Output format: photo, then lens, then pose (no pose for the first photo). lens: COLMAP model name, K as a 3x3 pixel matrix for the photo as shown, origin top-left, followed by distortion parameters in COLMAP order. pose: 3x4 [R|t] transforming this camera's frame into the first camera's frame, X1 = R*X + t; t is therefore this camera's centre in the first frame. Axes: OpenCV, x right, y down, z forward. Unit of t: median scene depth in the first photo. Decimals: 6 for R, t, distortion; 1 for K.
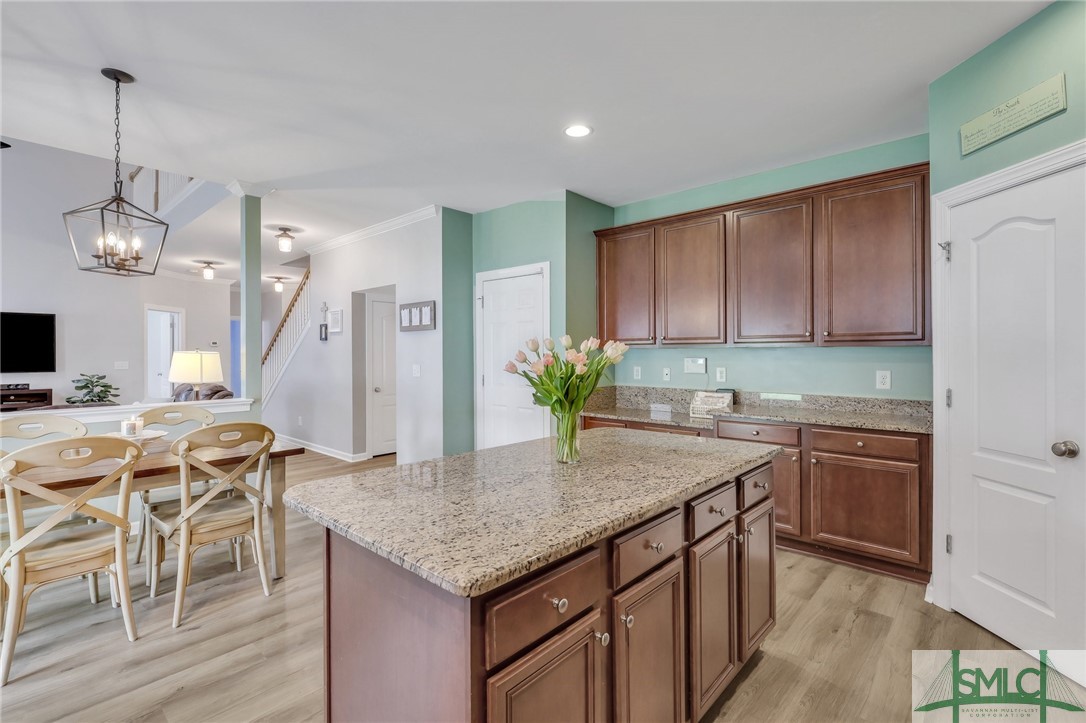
lens RADIAL K [[498.1, 0, 543.5], [0, 498.1, 359.5], [0, 0, 1]] dist [0.000634, -0.001198]
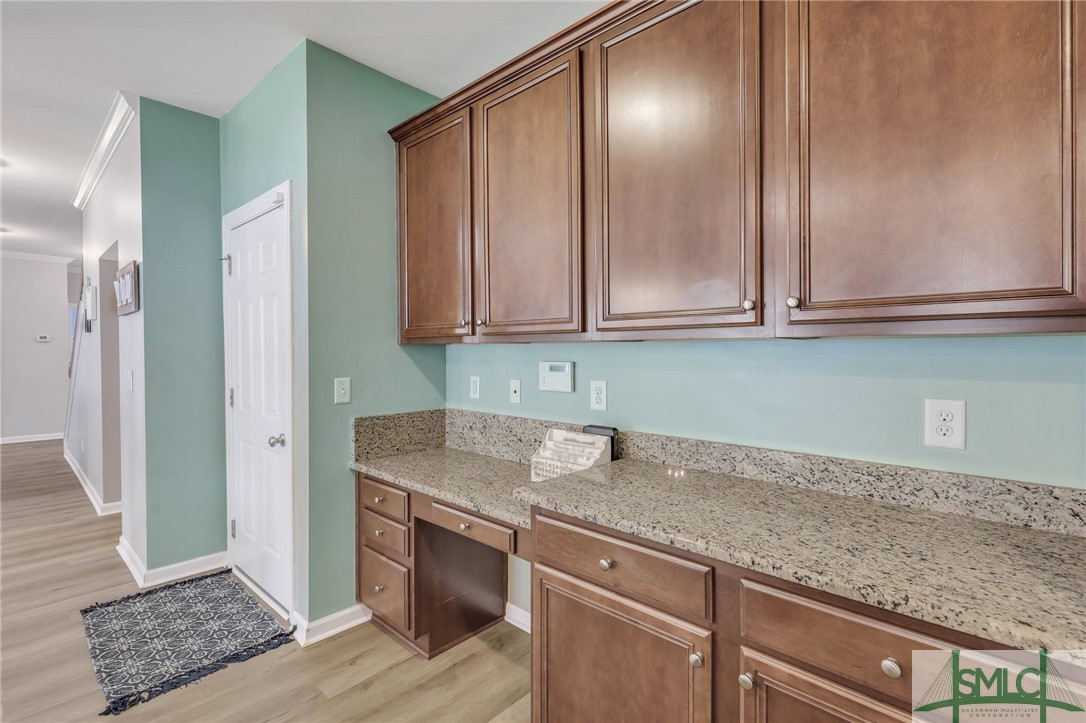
lens RADIAL K [[498.1, 0, 542.5], [0, 498.1, 355.4], [0, 0, 1]] dist [0.000634, -0.001198]
pose [[0.999920, 0.000342, -0.012661, 0.320631], [-0.000372, 0.999997, -0.002421, -0.009223], [0.012660, 0.002426, 0.999917, 0.519962]]
